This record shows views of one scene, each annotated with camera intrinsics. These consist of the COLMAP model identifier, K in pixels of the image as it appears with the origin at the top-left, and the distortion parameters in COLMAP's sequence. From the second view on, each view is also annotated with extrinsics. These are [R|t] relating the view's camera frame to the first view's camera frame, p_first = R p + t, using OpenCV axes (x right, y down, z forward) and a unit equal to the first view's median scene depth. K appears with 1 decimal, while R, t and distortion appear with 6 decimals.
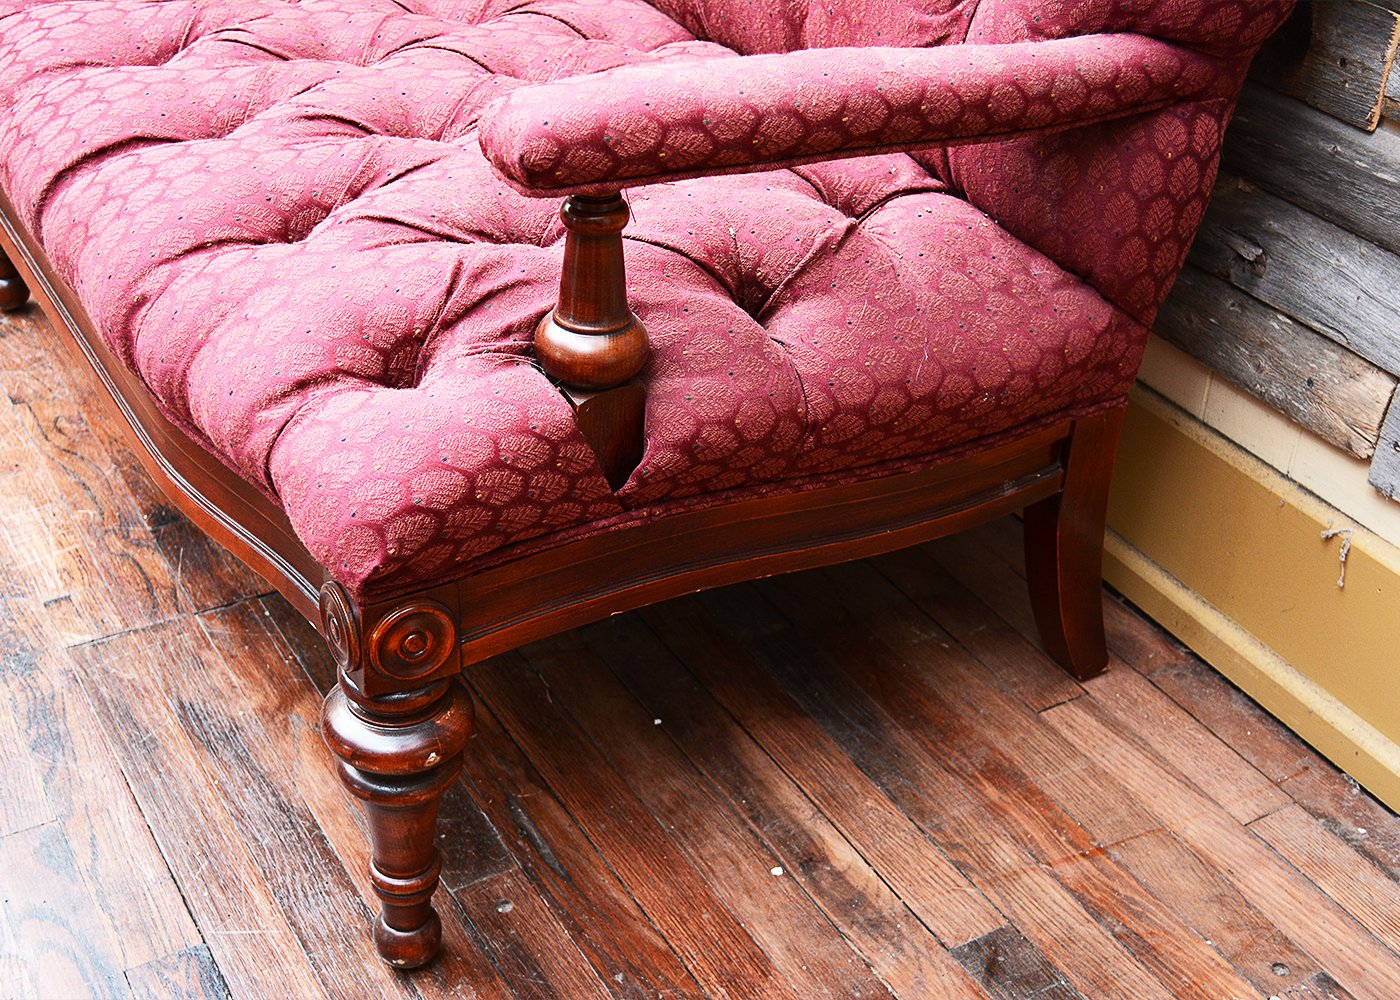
lens RADIAL K [[1878.0, 0, 699.1], [0, 1878.0, 493.1], [0, 0, 1]] dist [-0.032540, 0.000000]
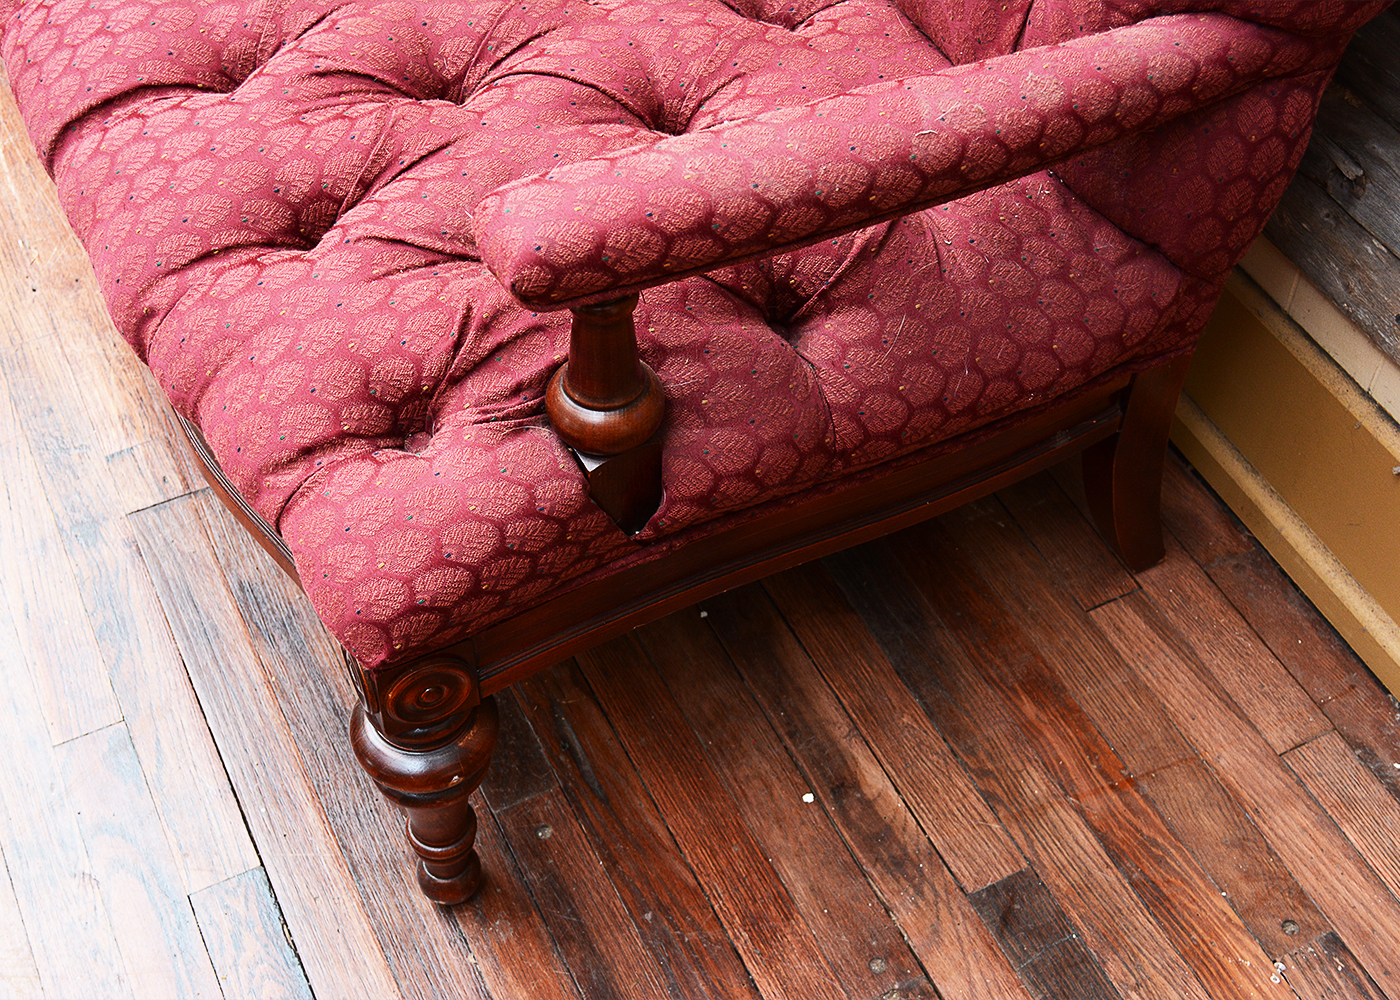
lens RADIAL K [[1878.0, 0, 699.5], [0, 1878.0, 493.5], [0, 0, 1]] dist [-0.032540, 0.000000]
pose [[0.996985, 0.031221, -0.071042, 0.052171], [-0.009051, 0.956032, 0.293121, -0.271944], [0.077070, -0.291594, 0.953432, 0.062882]]
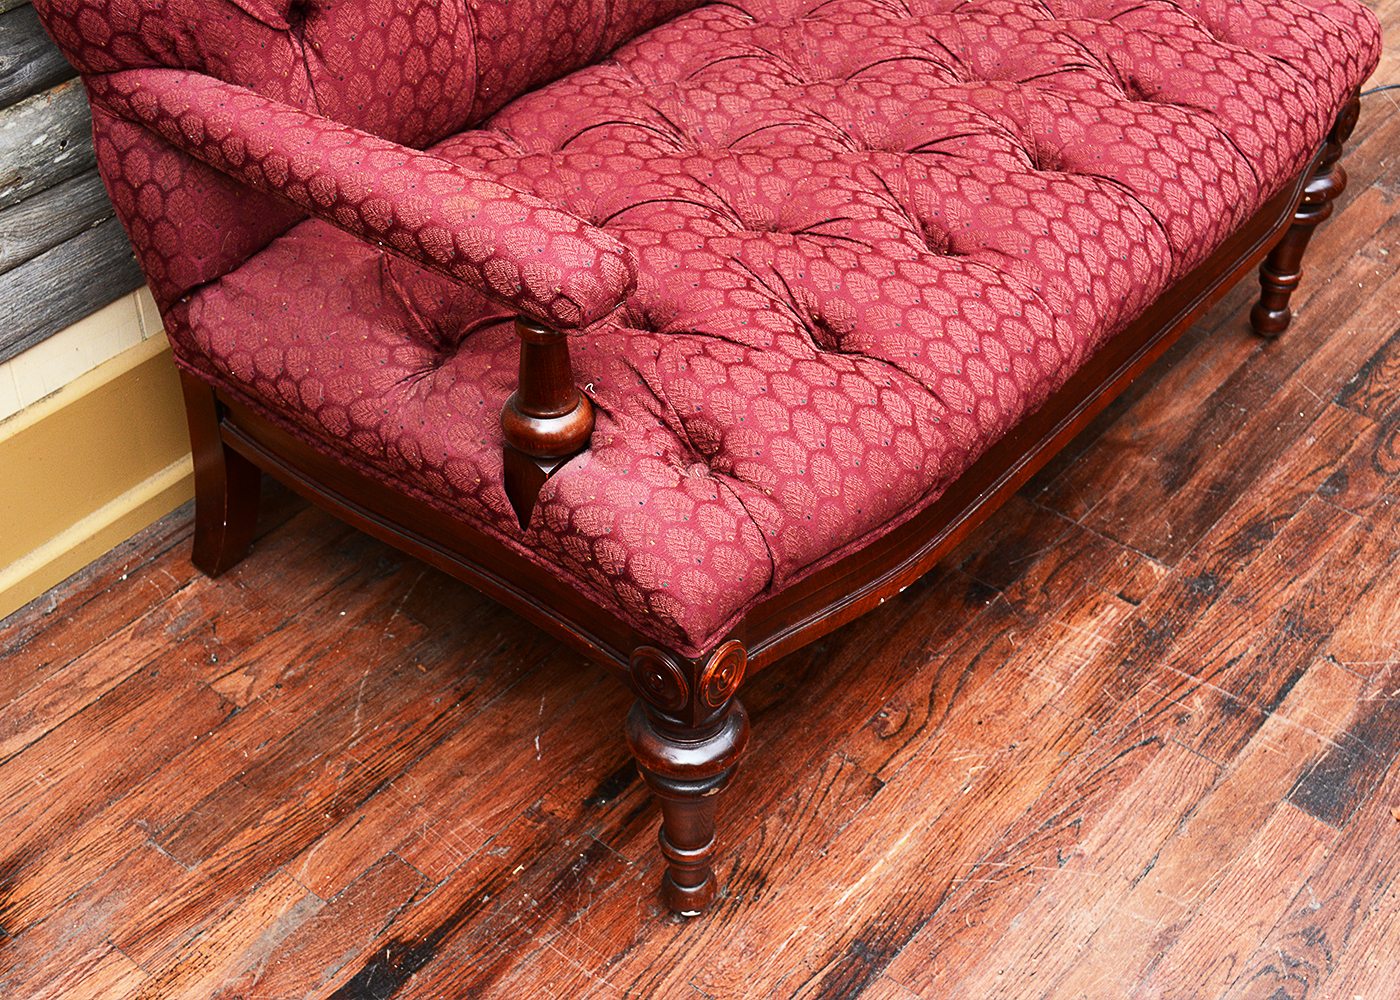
lens RADIAL K [[1769.1, 0, 689.1], [0, 1769.1, 502.0], [0, 0, 1]] dist [0.013835, 0.000000]
pose [[-0.345688, -0.613310, 0.710177, -1.201852], [0.486811, 0.529800, 0.694498, -1.051638], [-0.802194, 0.585801, 0.115421, 1.283877]]
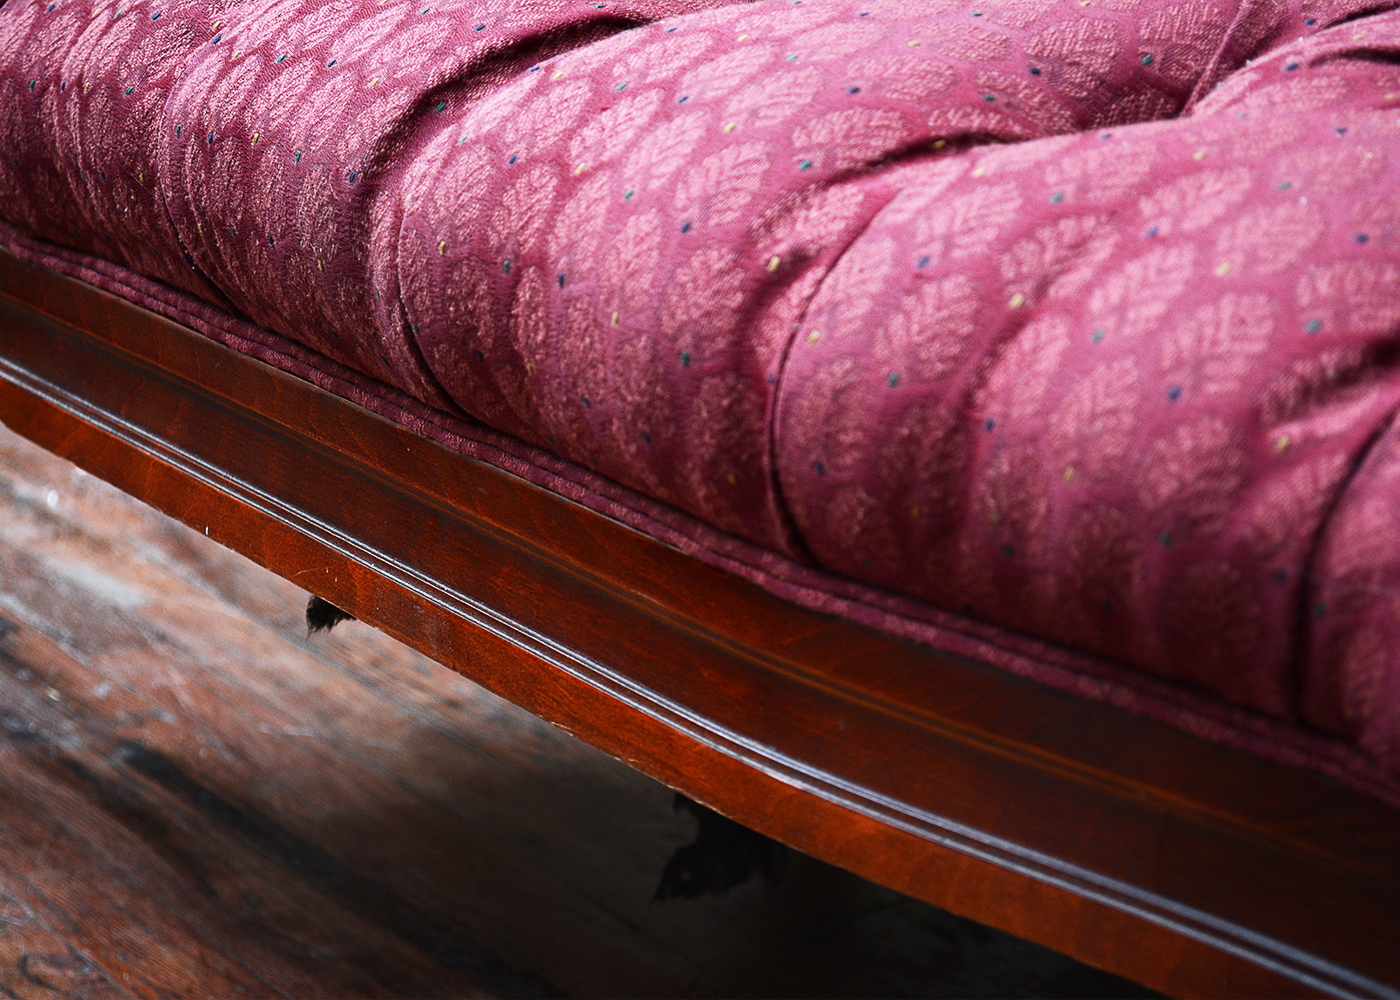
lens RADIAL K [[3363.6, 0, 699.1], [0, 3363.6, 500.0], [0, 0, 1]] dist [0.076261, 0.000000]
pose [[0.998426, -0.019638, 0.052532, -0.321234], [0.034606, 0.952829, -0.301528, 0.140425], [-0.044132, 0.302871, 0.952009, 0.313047]]
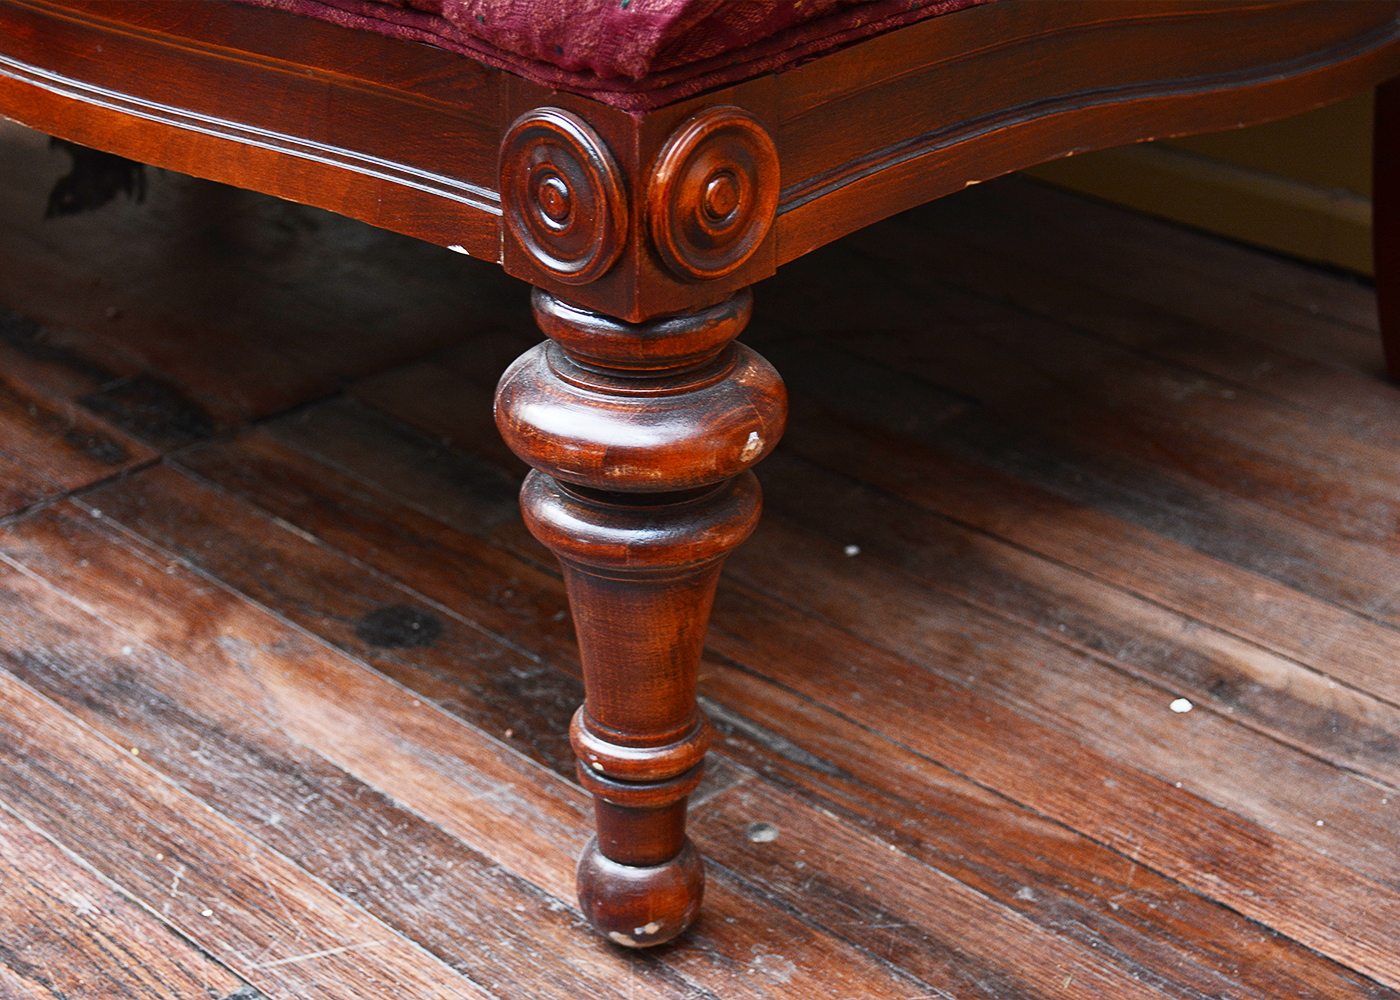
lens RADIAL K [[2560.6, 0, 696.0], [0, 2560.6, 500.0], [0, 0, 1]] dist [0.010894, 0.000000]
pose [[0.964693, -0.152633, 0.214641, -0.271156], [0.171403, 0.982593, -0.071634, 0.177955], [-0.199971, 0.105895, 0.974063, 0.271972]]
